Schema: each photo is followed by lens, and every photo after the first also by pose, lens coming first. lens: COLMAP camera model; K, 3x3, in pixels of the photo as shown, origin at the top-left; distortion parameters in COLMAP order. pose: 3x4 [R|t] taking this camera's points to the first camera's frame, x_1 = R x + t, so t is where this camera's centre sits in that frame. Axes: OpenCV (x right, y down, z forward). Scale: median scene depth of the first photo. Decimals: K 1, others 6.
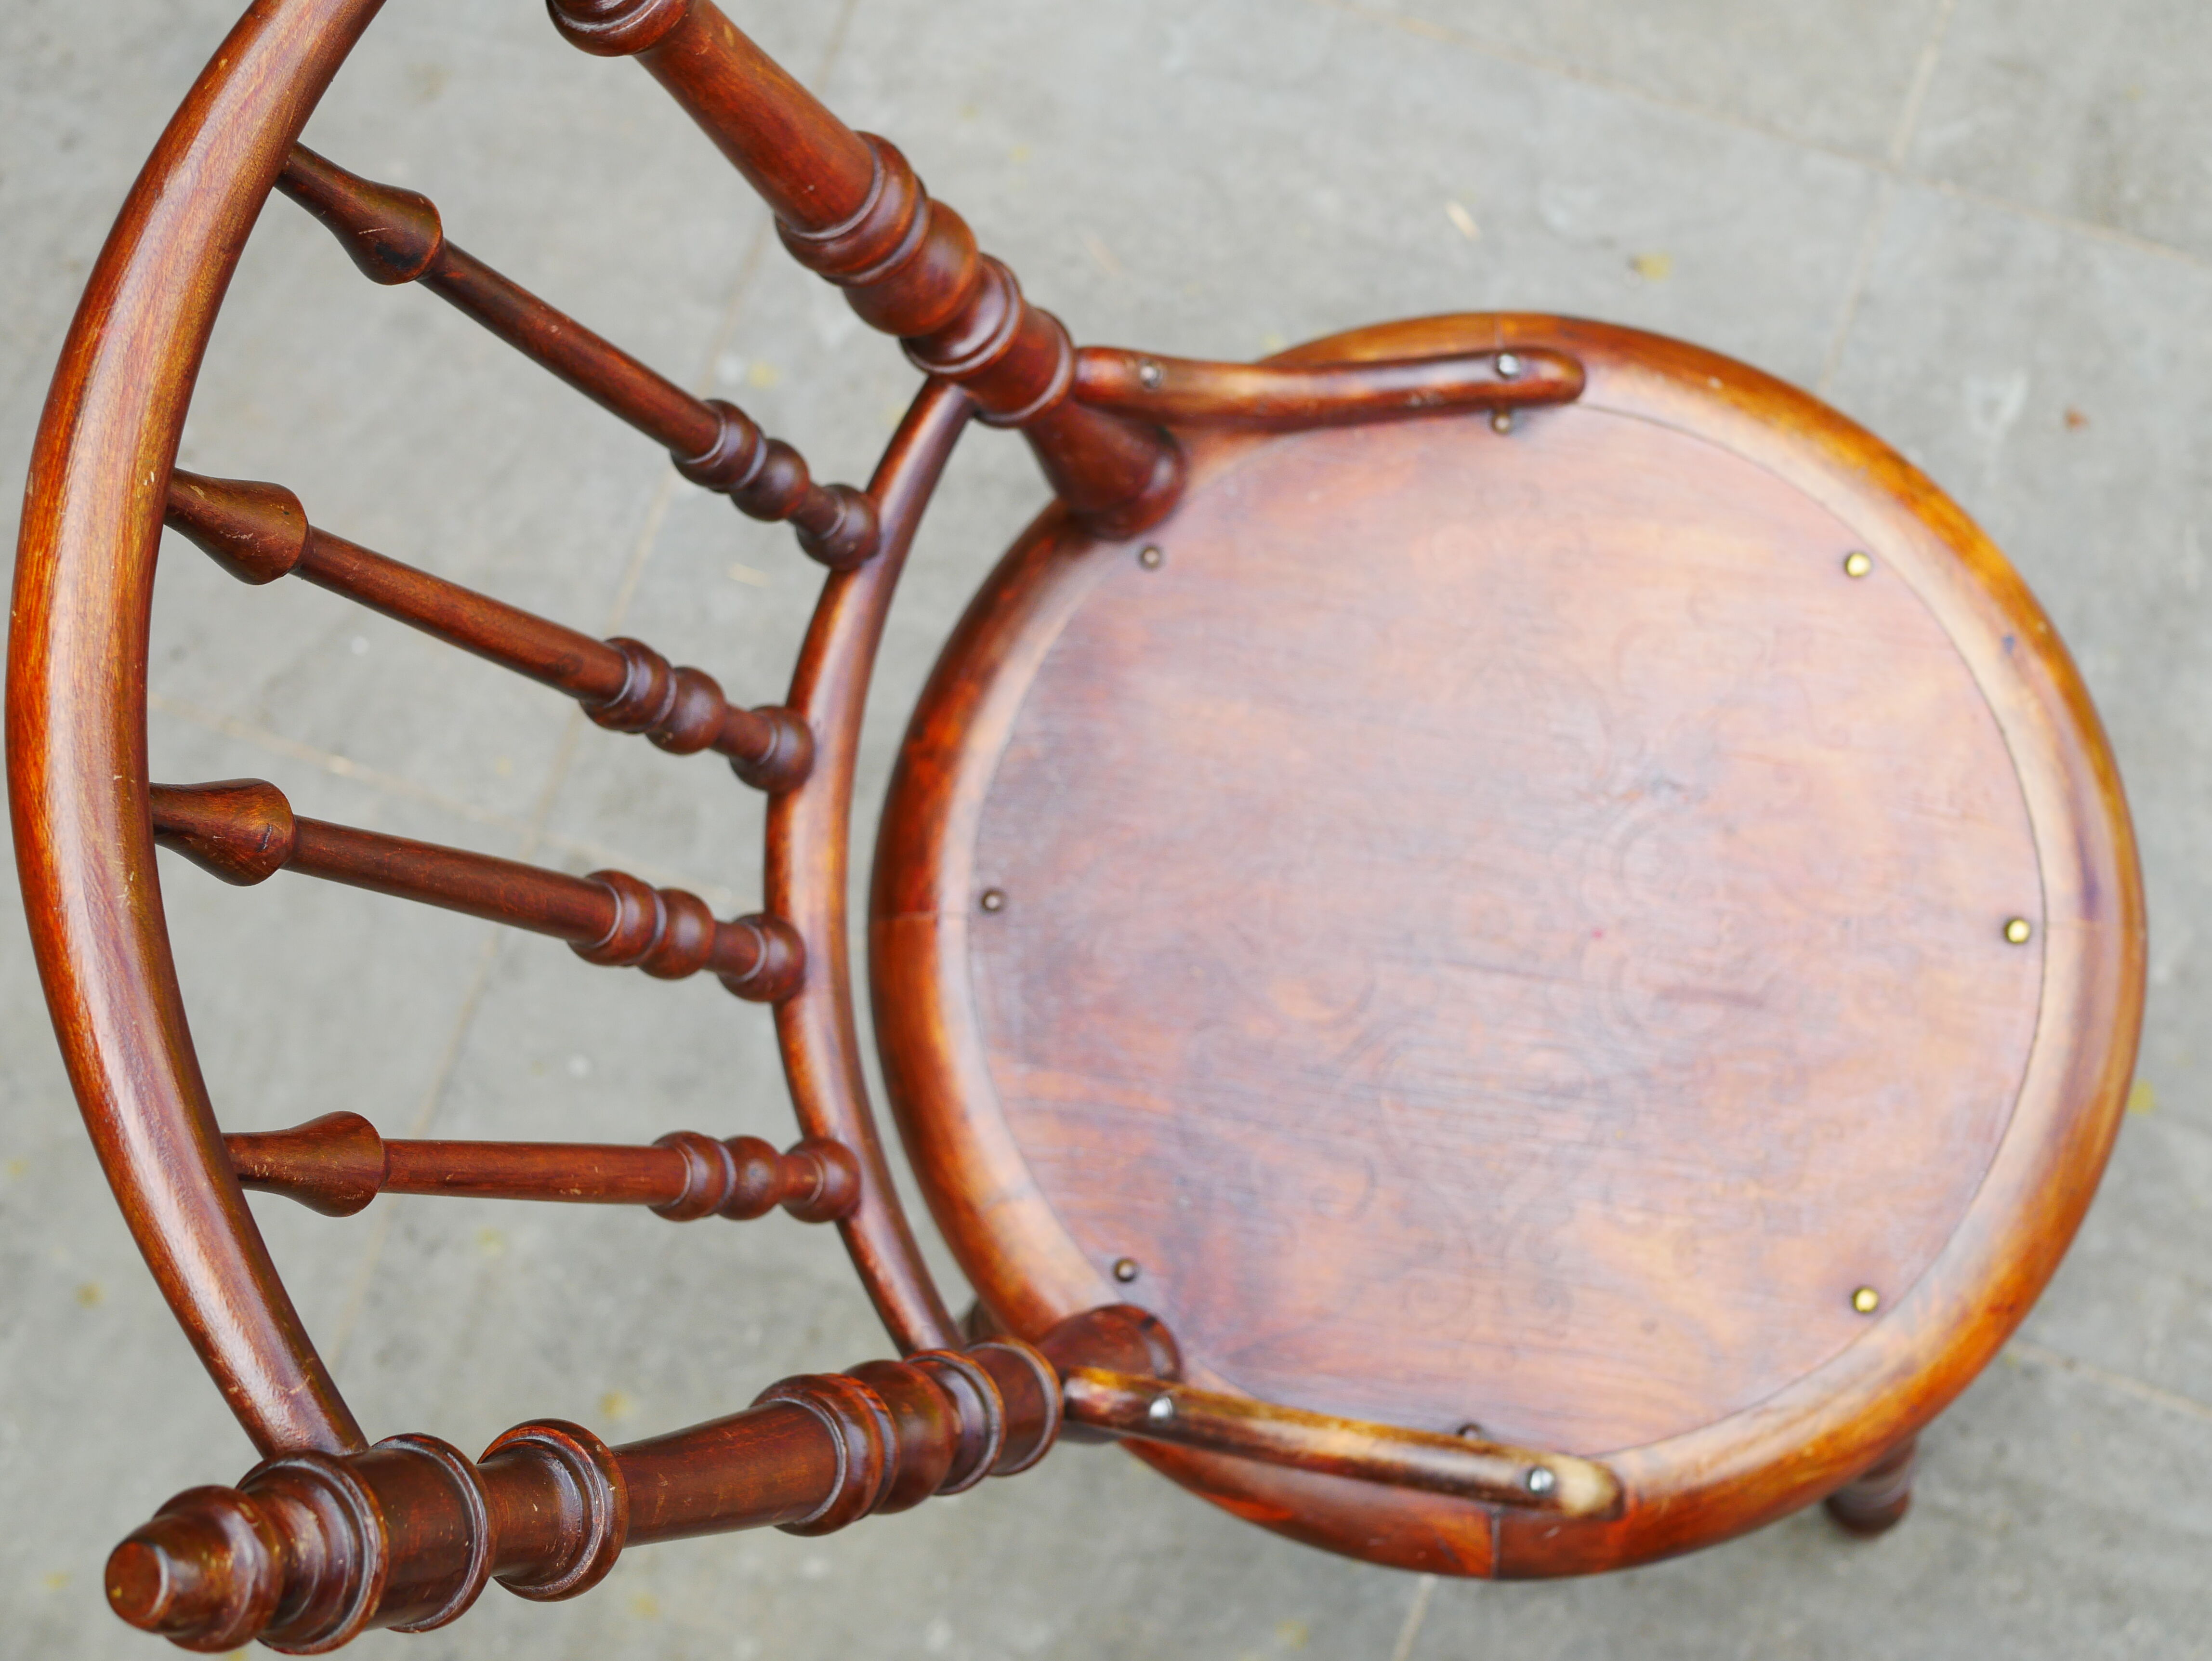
lens RADIAL K [[3304.9, 0, 1113.7], [0, 3304.9, 812.0], [0, 0, 1]] dist [-0.018878, 0.000000]
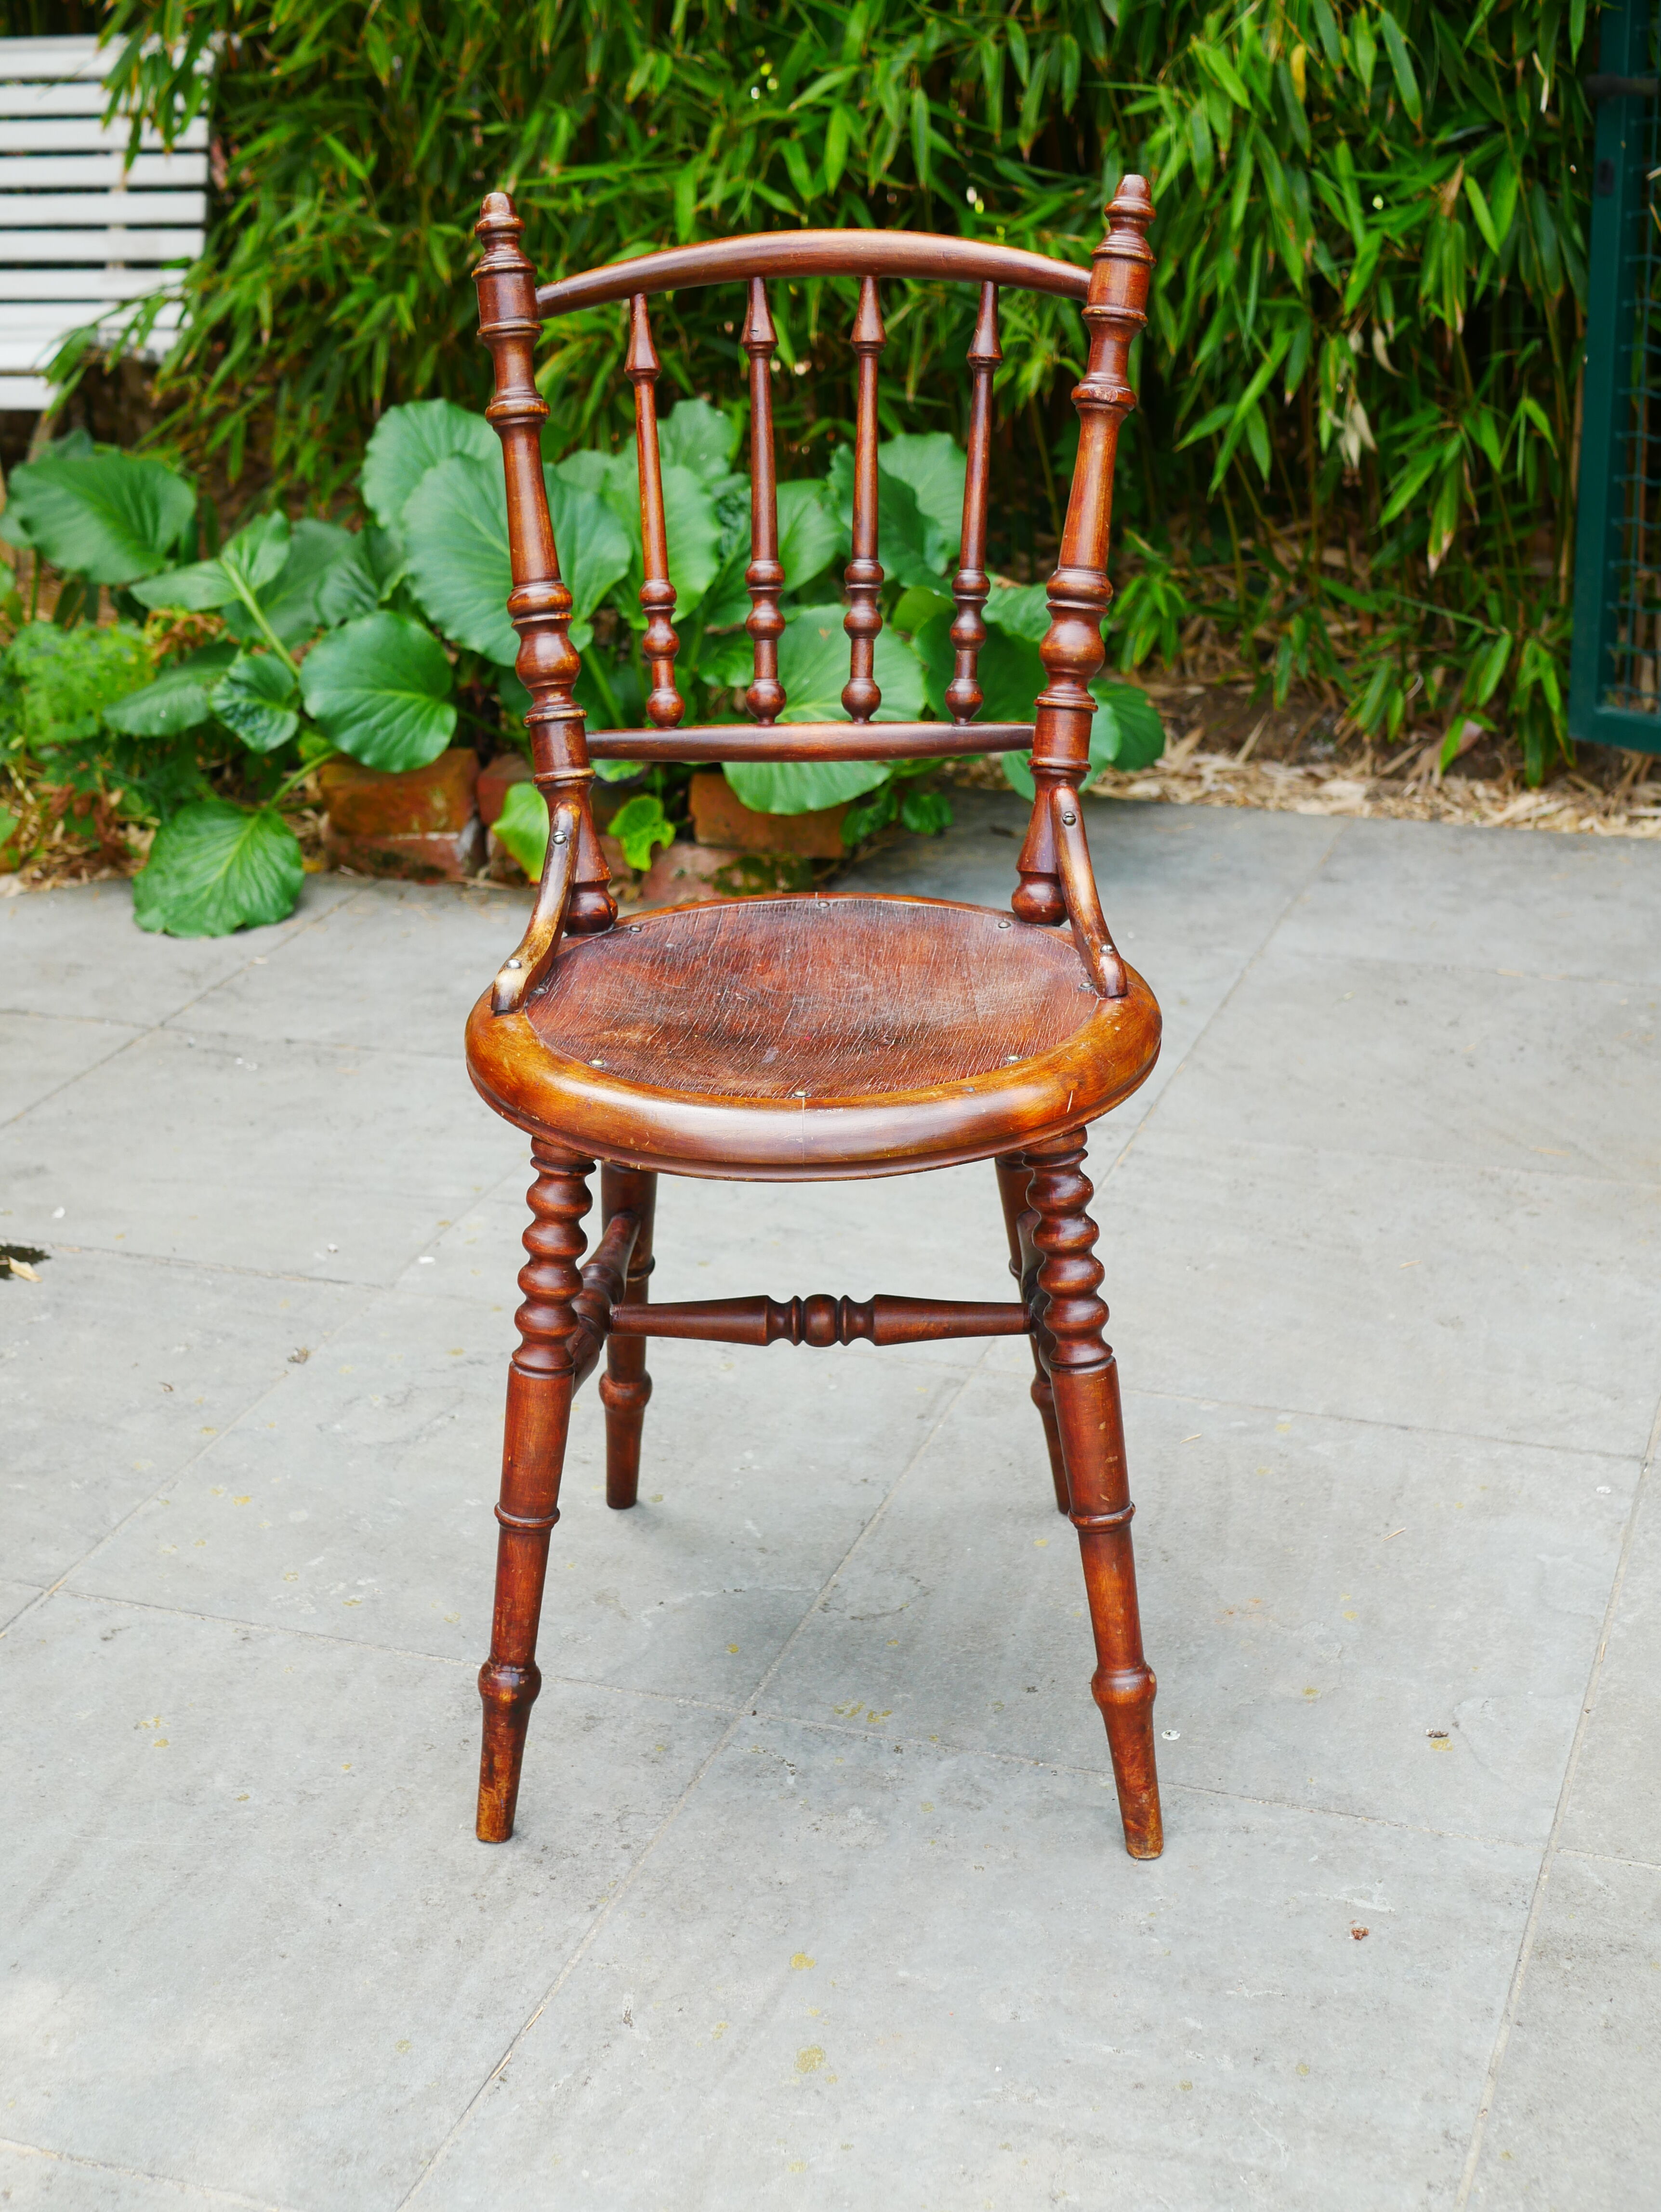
lens RADIAL K [[3304.9, 0, 825.2], [0, 3304.9, 1095.3], [0, 0, 1]] dist [-0.018878, 0.000000]
pose [[0.004489, 0.445952, -0.895046, 1.231984], [-0.982195, 0.170069, 0.079810, -0.074179], [0.187811, 0.878751, 0.438775, 0.157487]]
